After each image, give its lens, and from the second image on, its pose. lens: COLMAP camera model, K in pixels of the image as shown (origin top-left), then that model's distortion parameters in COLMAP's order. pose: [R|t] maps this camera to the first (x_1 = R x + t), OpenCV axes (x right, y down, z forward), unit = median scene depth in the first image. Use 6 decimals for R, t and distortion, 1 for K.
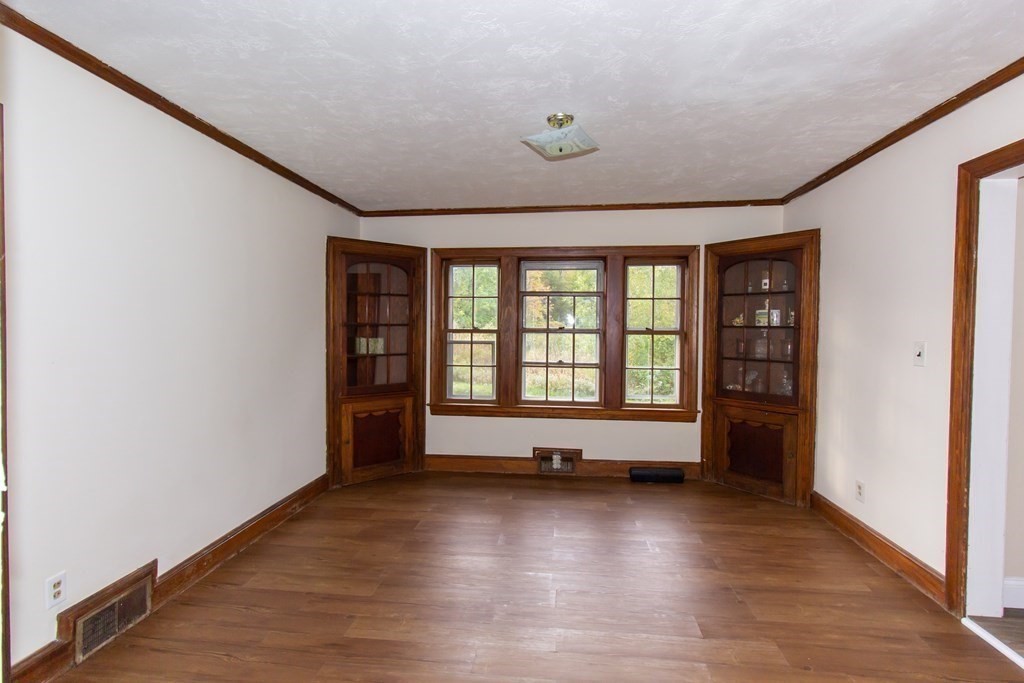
lens RADIAL K [[470.3, 0, 515.8], [0, 470.3, 340.4], [0, 0, 1]] dist [0.002860, 0.001069]
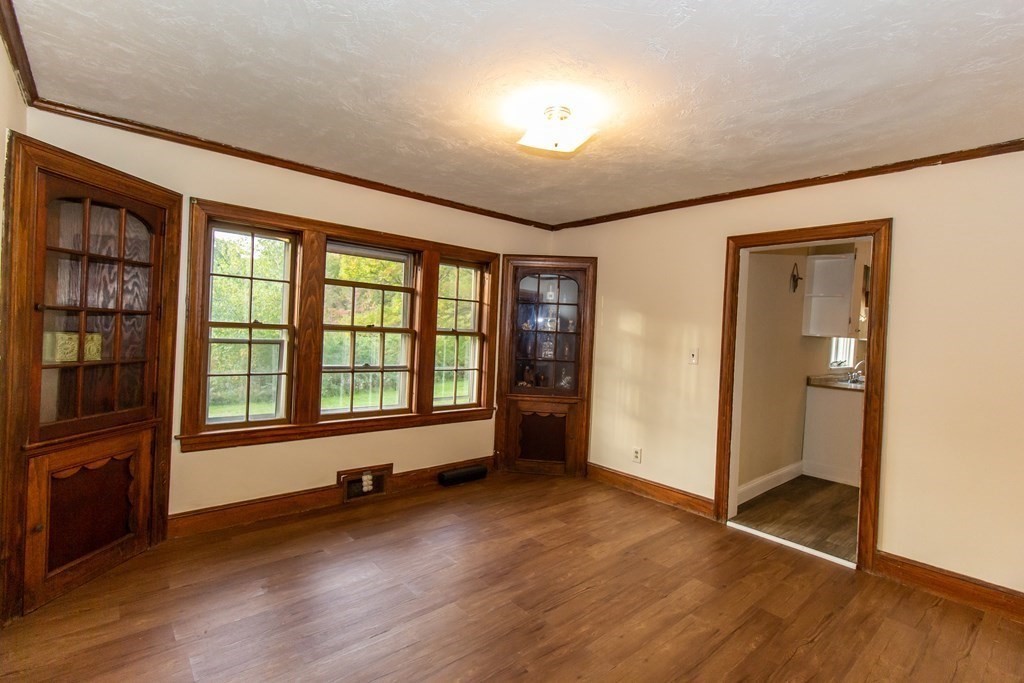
lens RADIAL K [[470.3, 0, 515.8], [0, 470.3, 340.4], [0, 0, 1]] dist [0.002860, 0.001069]
pose [[0.679622, 0.010517, 0.733487, -0.382674], [-0.019692, 0.999798, 0.003911, -0.009460], [-0.733298, -0.017102, 0.679692, 0.244538]]
